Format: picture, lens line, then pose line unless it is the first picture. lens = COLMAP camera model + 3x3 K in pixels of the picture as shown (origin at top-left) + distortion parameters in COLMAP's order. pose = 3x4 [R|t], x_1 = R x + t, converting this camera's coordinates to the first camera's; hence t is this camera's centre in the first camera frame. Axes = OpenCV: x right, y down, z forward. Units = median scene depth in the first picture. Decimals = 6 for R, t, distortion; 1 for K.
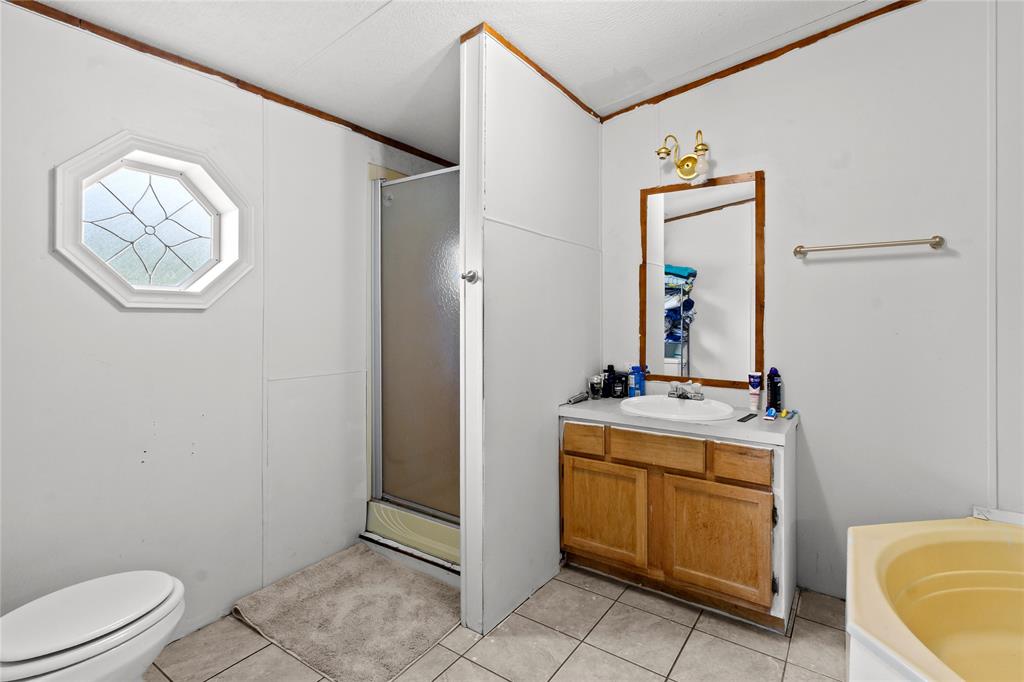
lens RADIAL K [[479.7, 0, 520.4], [0, 479.7, 318.5], [0, 0, 1]] dist [-0.003008, 0.001080]
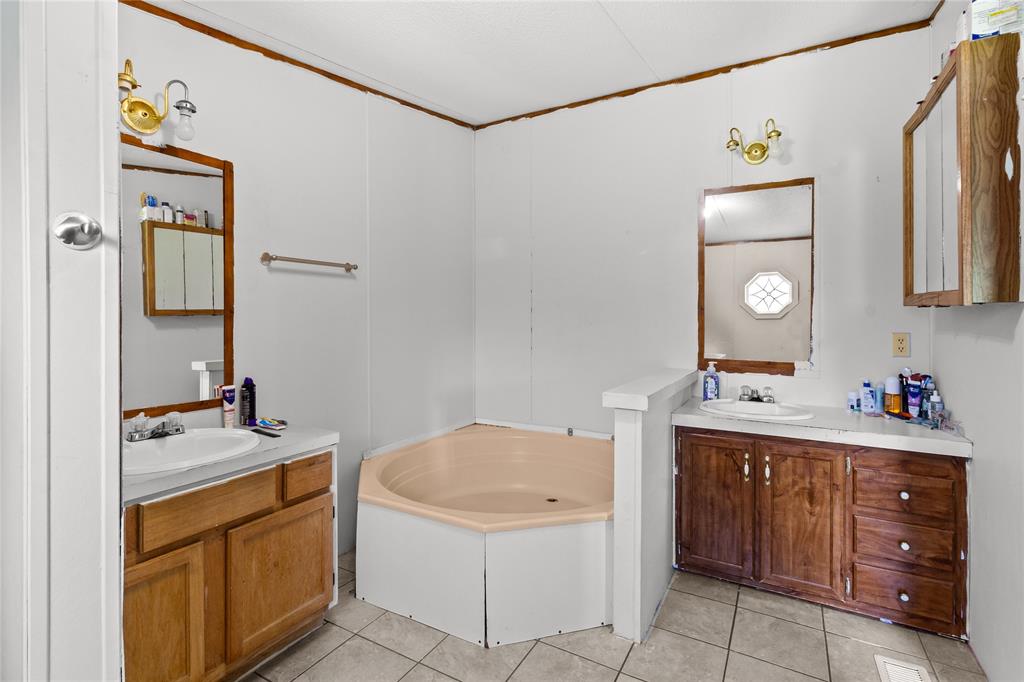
lens RADIAL K [[479.7, 0, 509.5], [0, 479.7, 319.0], [0, 0, 1]] dist [-0.003008, 0.001080]
pose [[-0.077342, 0.001177, 0.997004, -0.506605], [0.007380, 0.999973, -0.000608, -0.009081], [-0.996977, 0.007311, -0.077348, 0.633231]]
